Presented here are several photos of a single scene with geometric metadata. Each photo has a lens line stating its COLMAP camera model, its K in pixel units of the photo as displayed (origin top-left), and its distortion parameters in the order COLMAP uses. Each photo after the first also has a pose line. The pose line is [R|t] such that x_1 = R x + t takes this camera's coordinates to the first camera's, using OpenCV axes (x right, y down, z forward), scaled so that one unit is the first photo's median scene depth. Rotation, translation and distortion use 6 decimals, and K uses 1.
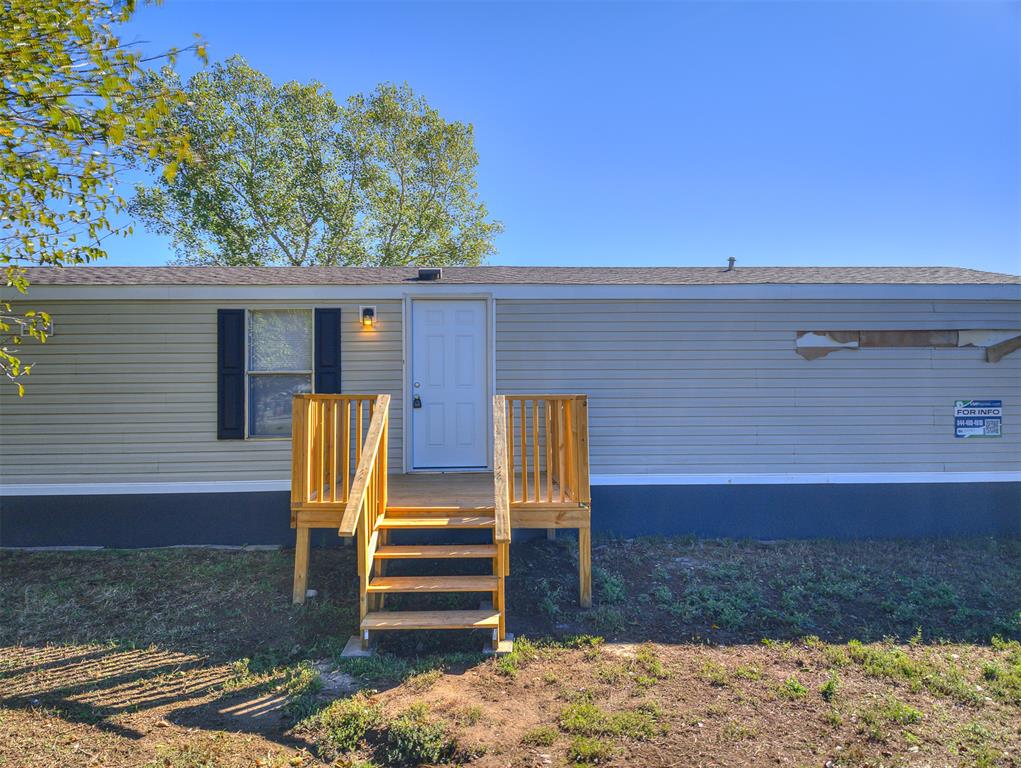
lens RADIAL K [[705.9, 0, 513.4], [0, 705.9, 382.6], [0, 0, 1]] dist [0.064461, -0.091376]
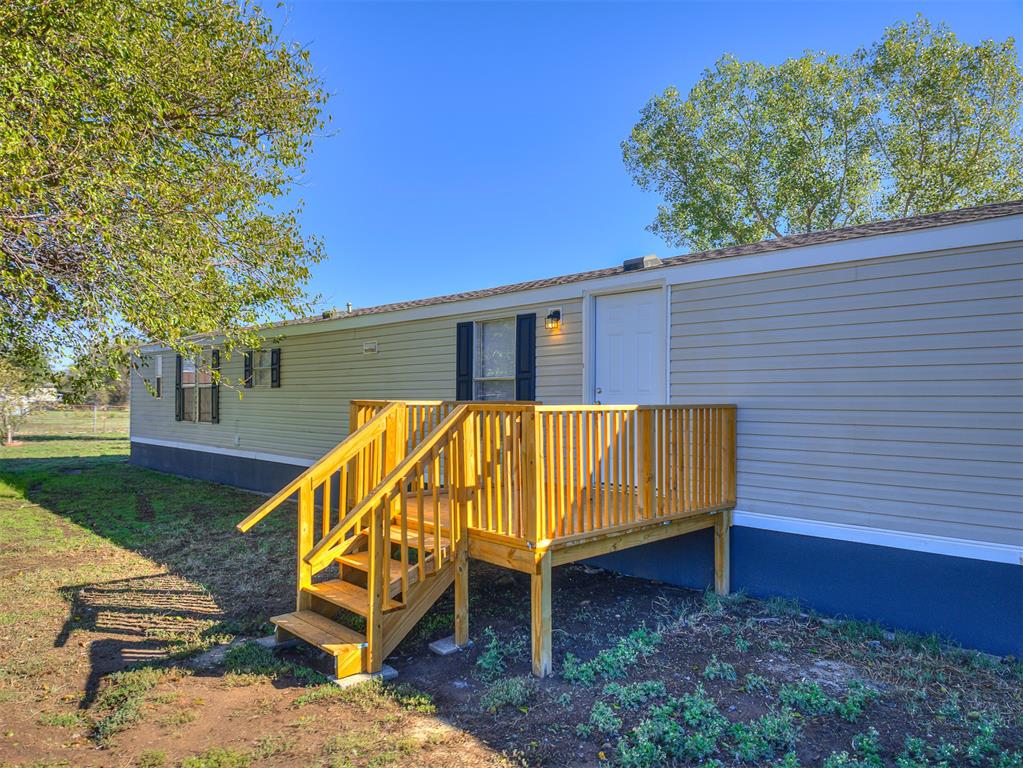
lens RADIAL K [[707.3, 0, 514.4], [0, 707.3, 382.6], [0, 0, 1]] dist [0.064461, -0.091376]
pose [[0.649283, -0.011828, -0.760455, 0.868409], [0.012577, 0.999909, -0.004815, -0.005910], [0.760443, -0.006438, 0.649373, 0.586979]]
